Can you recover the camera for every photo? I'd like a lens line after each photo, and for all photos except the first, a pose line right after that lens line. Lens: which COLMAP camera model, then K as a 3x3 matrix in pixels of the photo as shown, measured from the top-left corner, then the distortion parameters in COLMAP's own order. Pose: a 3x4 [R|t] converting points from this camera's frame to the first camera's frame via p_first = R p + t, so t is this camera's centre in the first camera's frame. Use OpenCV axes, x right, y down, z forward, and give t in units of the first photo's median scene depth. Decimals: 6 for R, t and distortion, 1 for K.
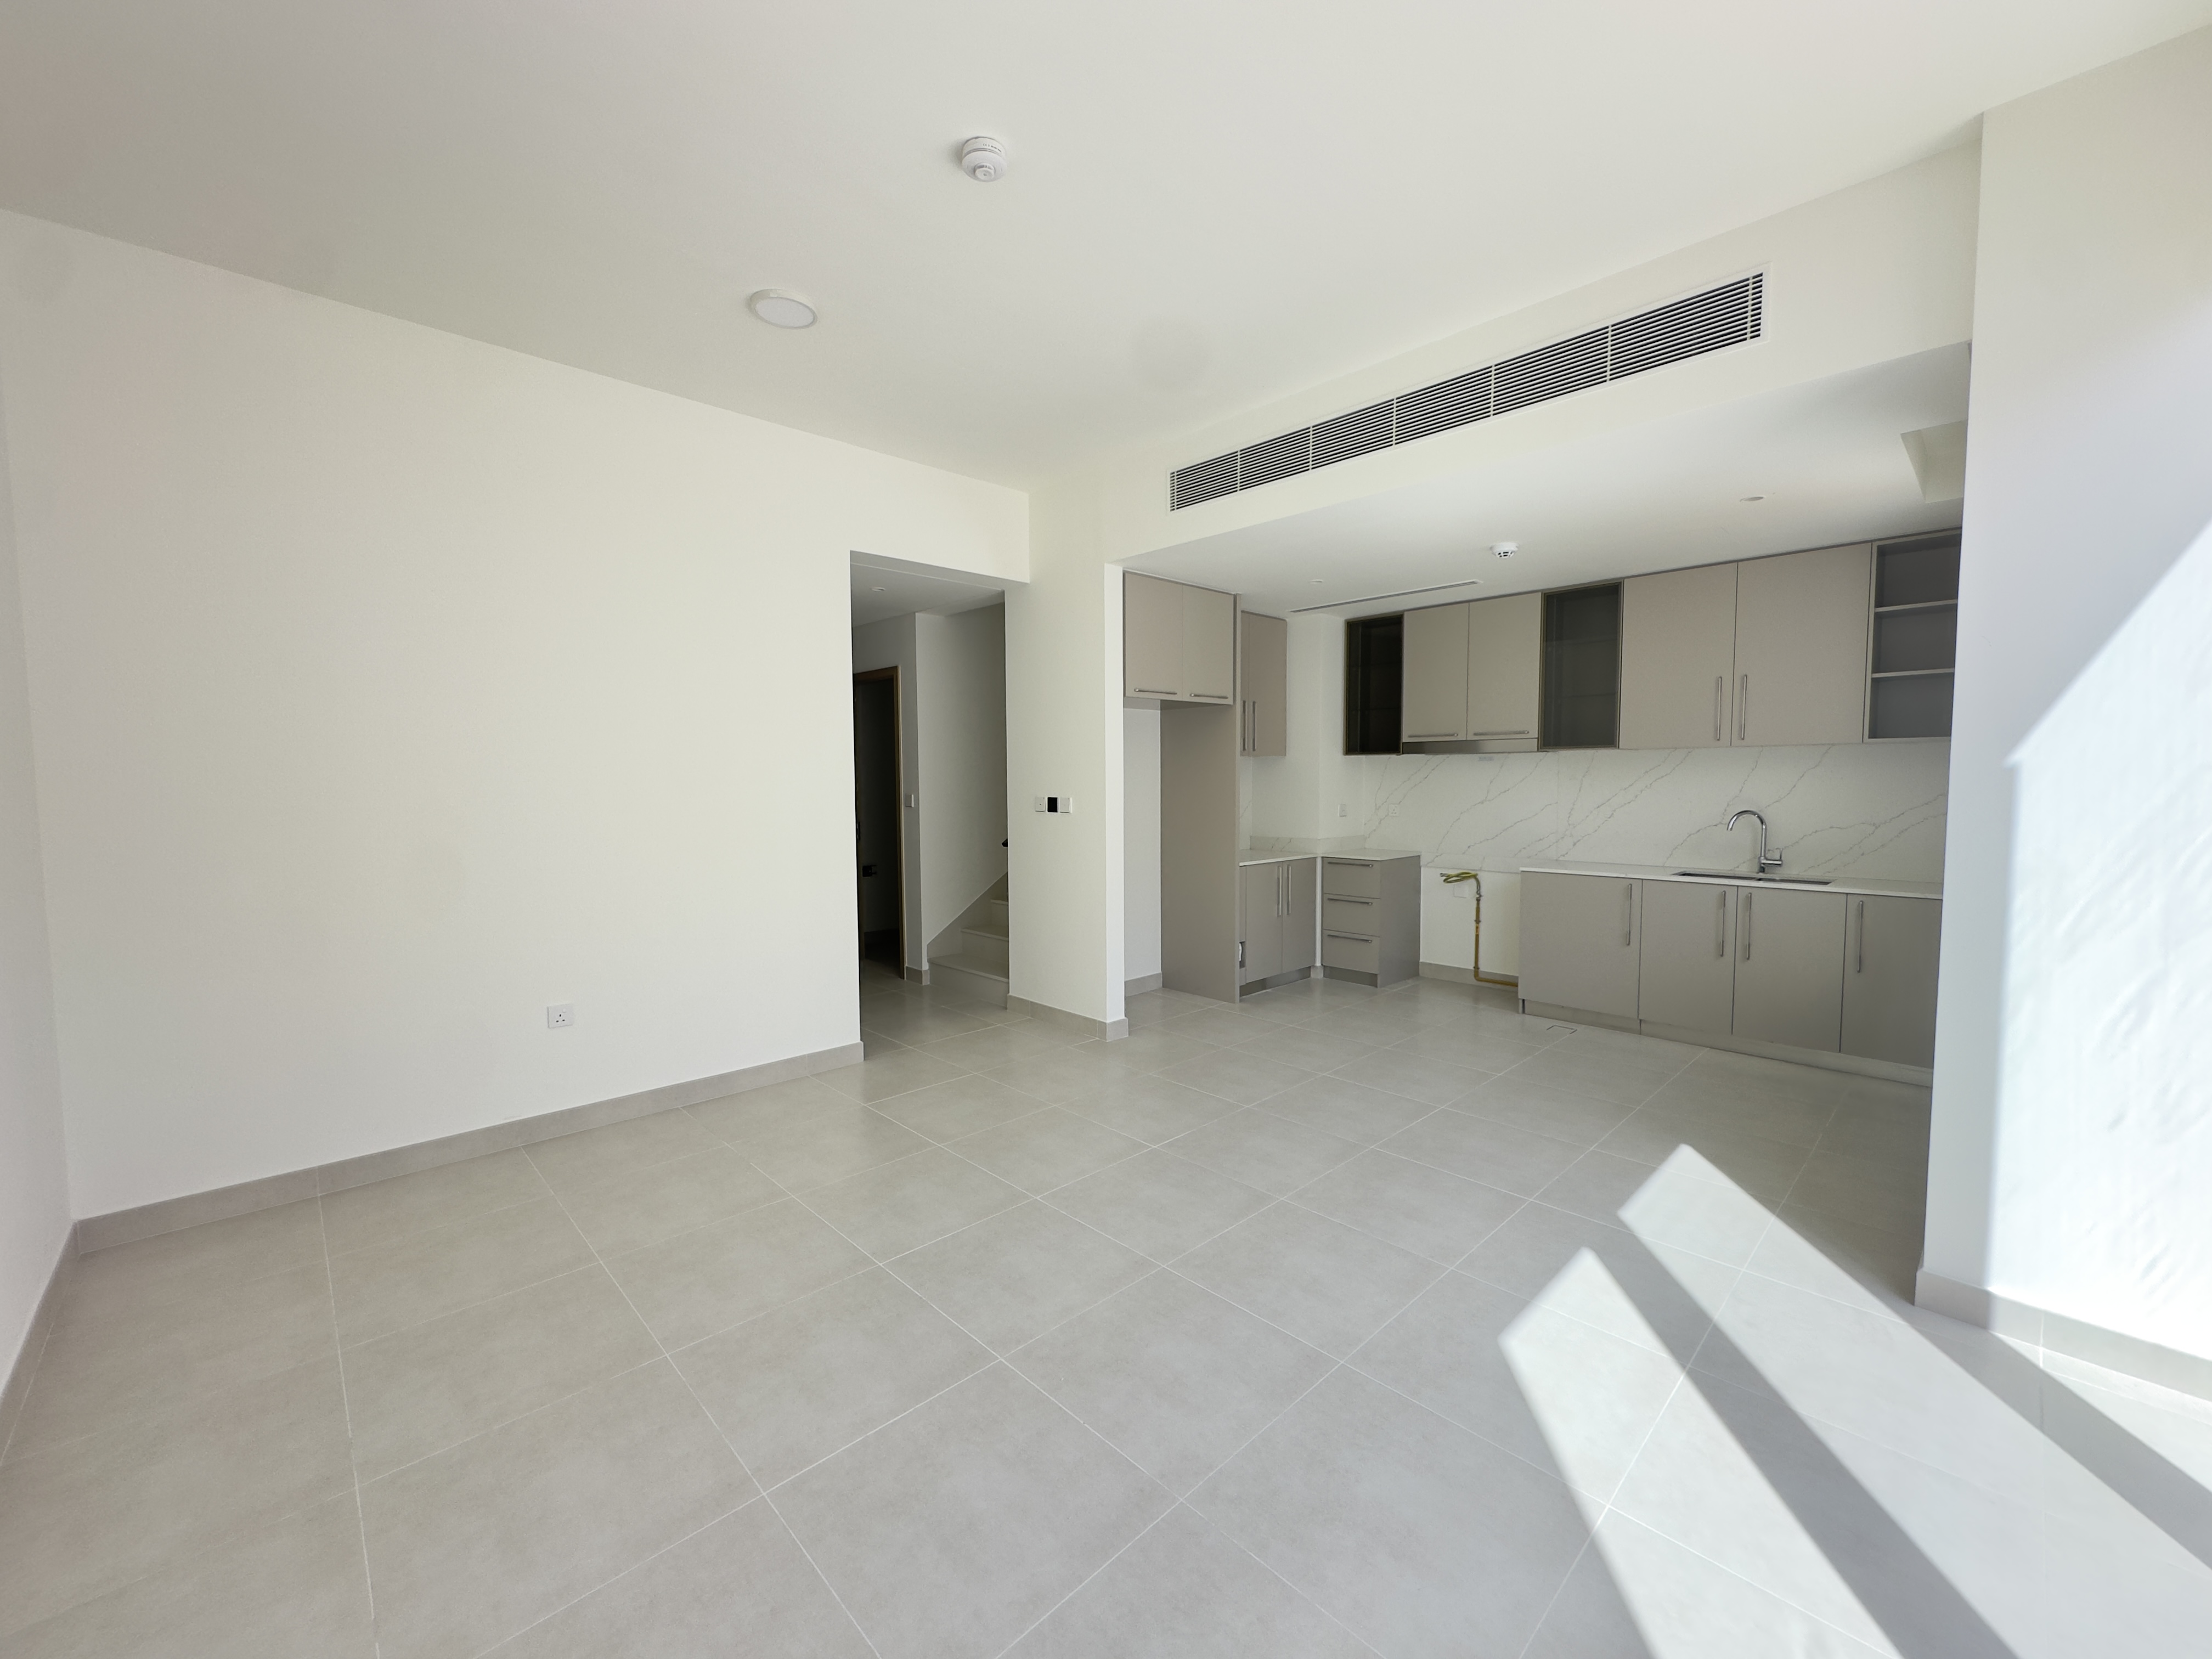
lens RADIAL K [[882.0, 0, 1108.2], [0, 882.0, 830.2], [0, 0, 1]] dist [-0.004079, 0.000365]
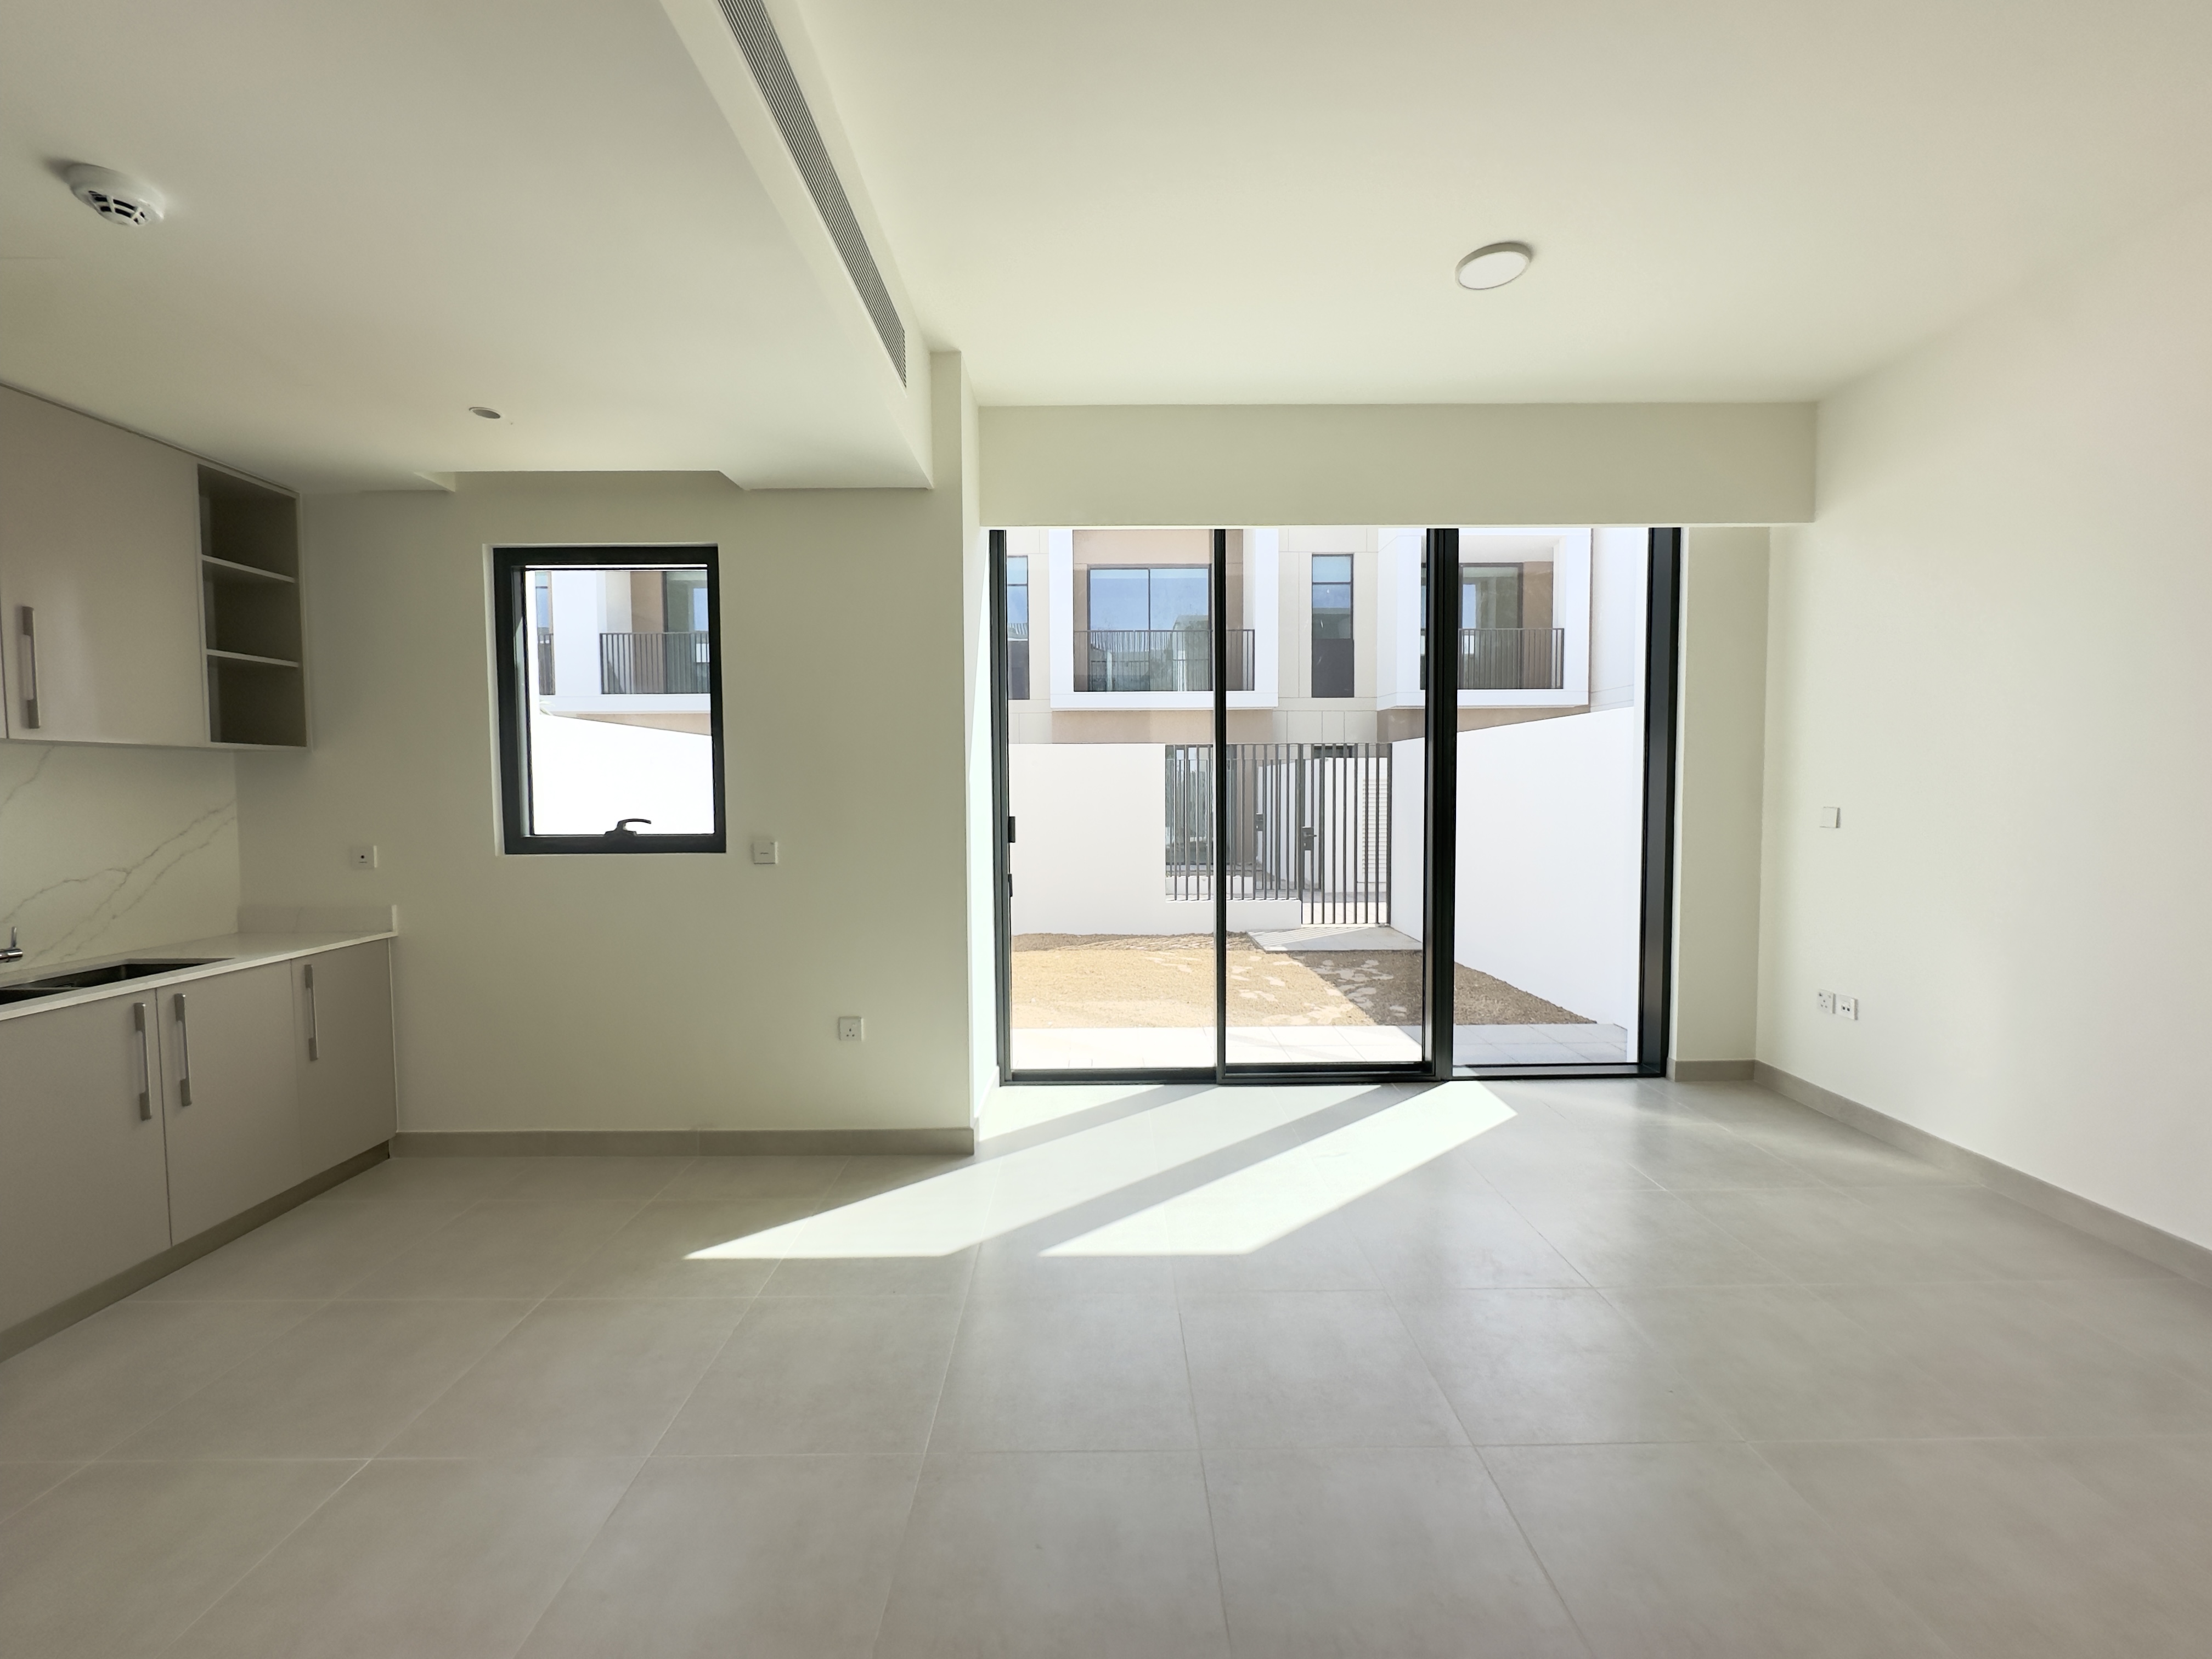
lens RADIAL K [[882.0, 0, 1106.9], [0, 882.0, 823.2], [0, 0, 1]] dist [-0.004079, 0.000365]
pose [[-0.723817, -0.019936, 0.689704, -0.135412], [0.051602, 0.995219, 0.082920, -0.061429], [-0.688060, 0.095609, -0.719328, 1.021990]]
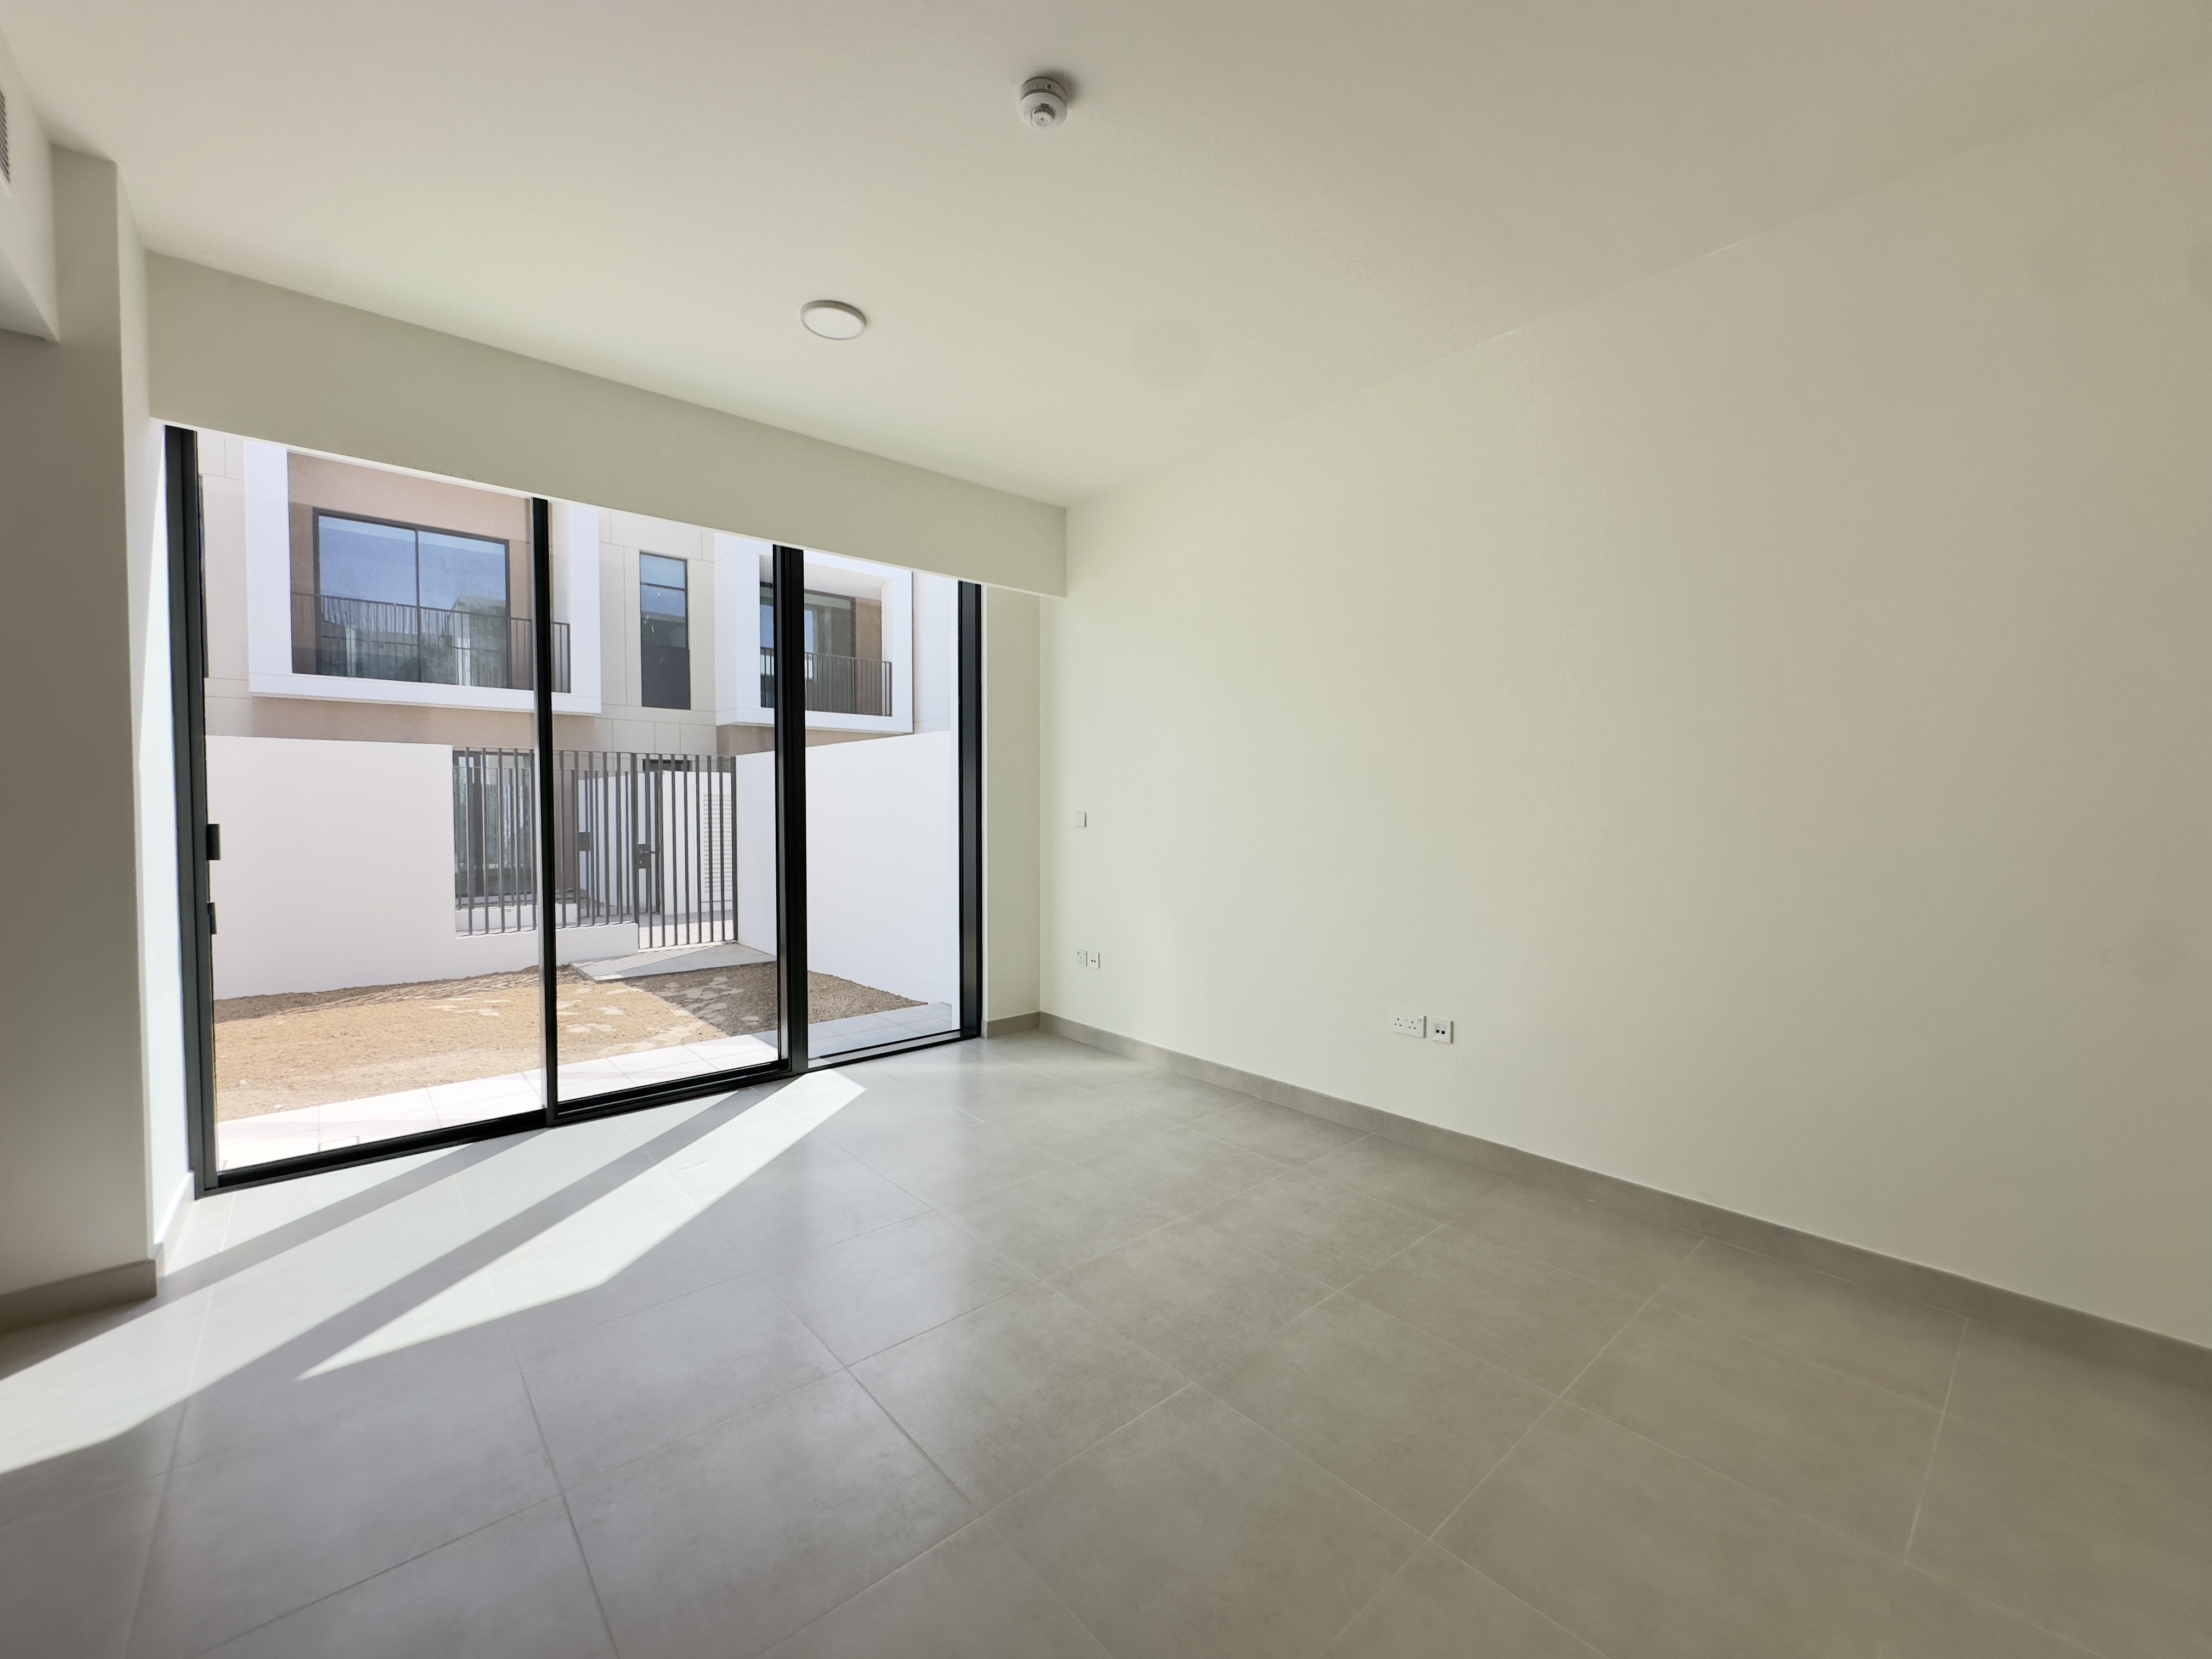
lens RADIAL K [[882.0, 0, 1109.8], [0, 882.0, 831.1], [0, 0, 1]] dist [-0.004079, 0.000365]
pose [[-0.999089, 0.003911, 0.042491, -0.141707], [0.007691, 0.995987, 0.089167, -0.045841], [-0.041972, 0.089413, -0.995110, 1.069133]]
